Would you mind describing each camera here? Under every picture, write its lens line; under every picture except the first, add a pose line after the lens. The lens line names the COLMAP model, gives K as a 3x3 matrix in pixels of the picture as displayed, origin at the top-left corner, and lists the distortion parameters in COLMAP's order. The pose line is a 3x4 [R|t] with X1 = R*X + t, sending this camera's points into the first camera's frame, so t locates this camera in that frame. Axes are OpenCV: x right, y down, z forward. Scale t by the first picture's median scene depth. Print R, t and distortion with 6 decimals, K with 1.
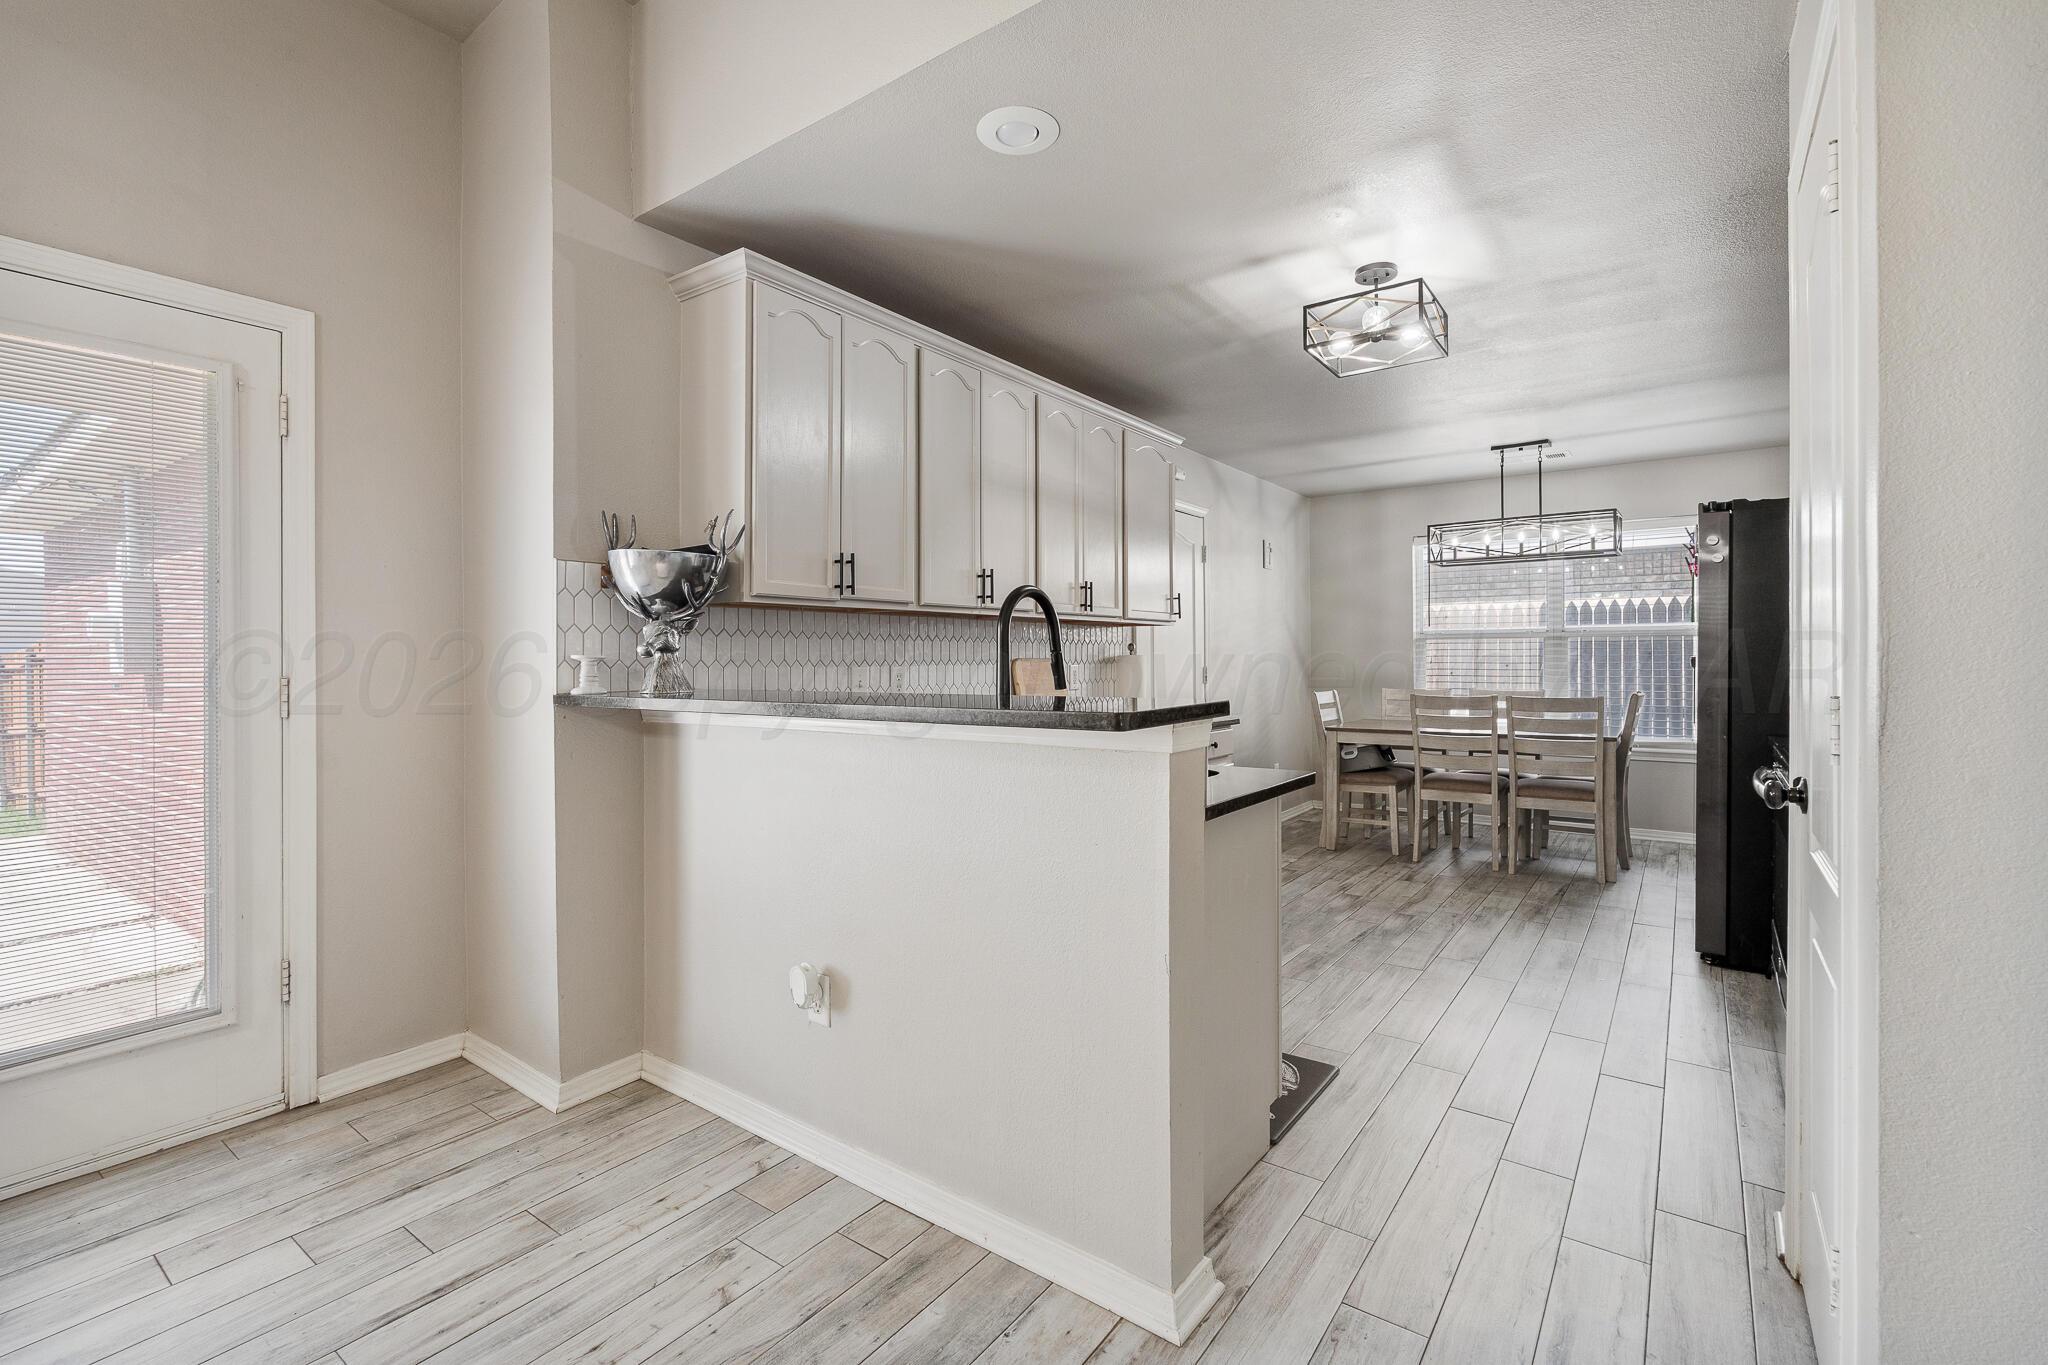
lens RADIAL K [[908.1, 0, 1009.7], [0, 908.1, 657.9], [0, 0, 1]] dist [-0.003143, -0.000477]
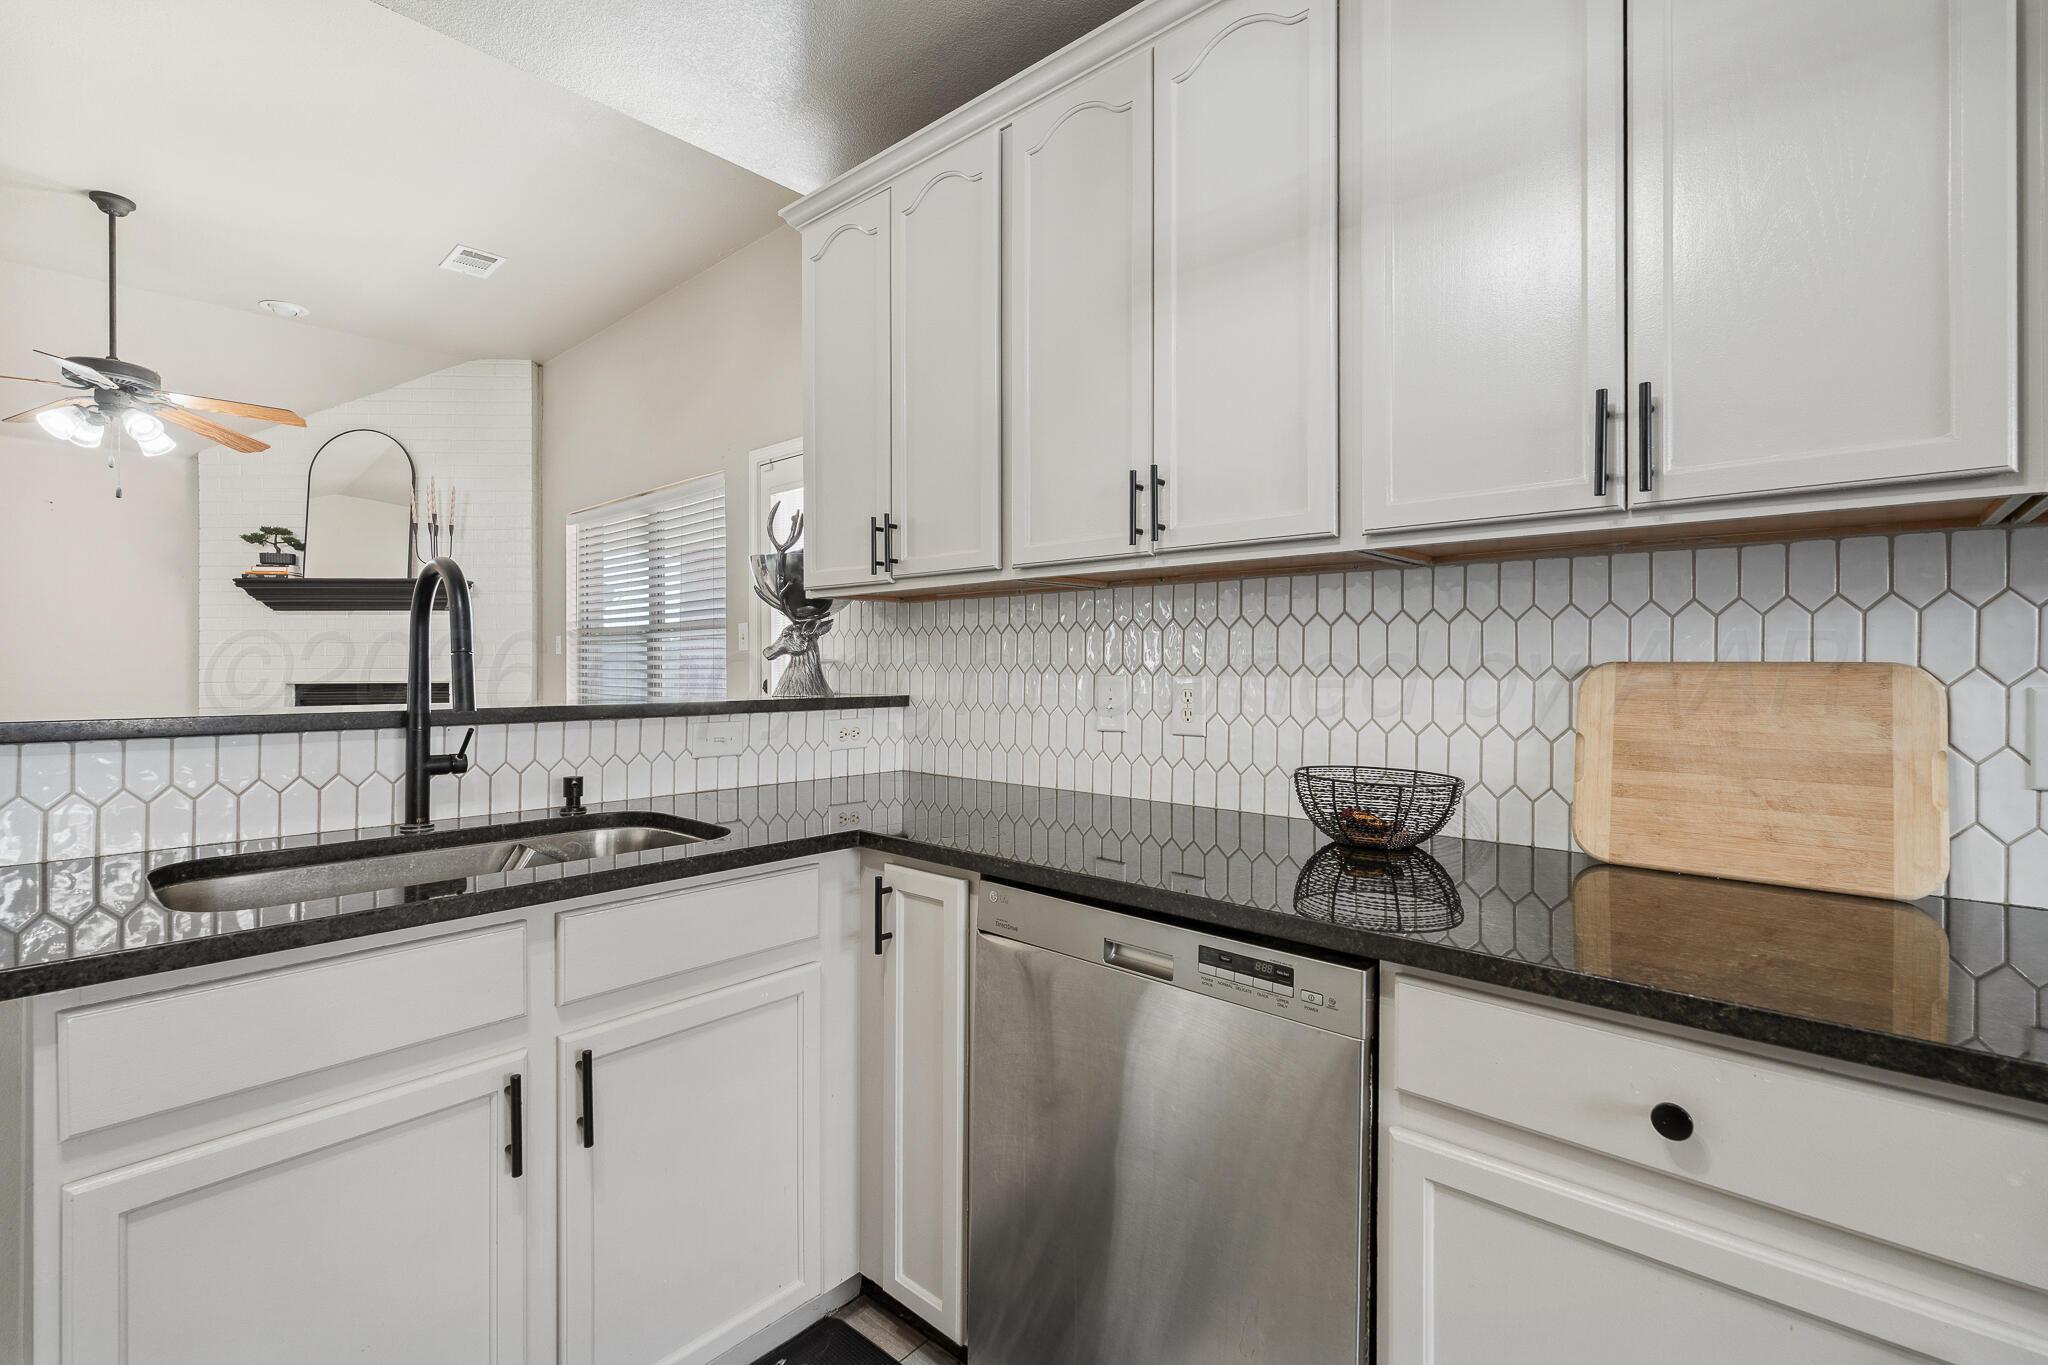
lens RADIAL K [[910.9, 0, 1036.0], [0, 910.9, 662.3], [0, 0, 1]] dist [-0.003133, 0.000205]
pose [[-0.079604, 0.002804, -0.996823, 0.298067], [0.001467, 0.999995, 0.002696, -0.000312], [0.996825, -0.001248, -0.079608, 0.664248]]
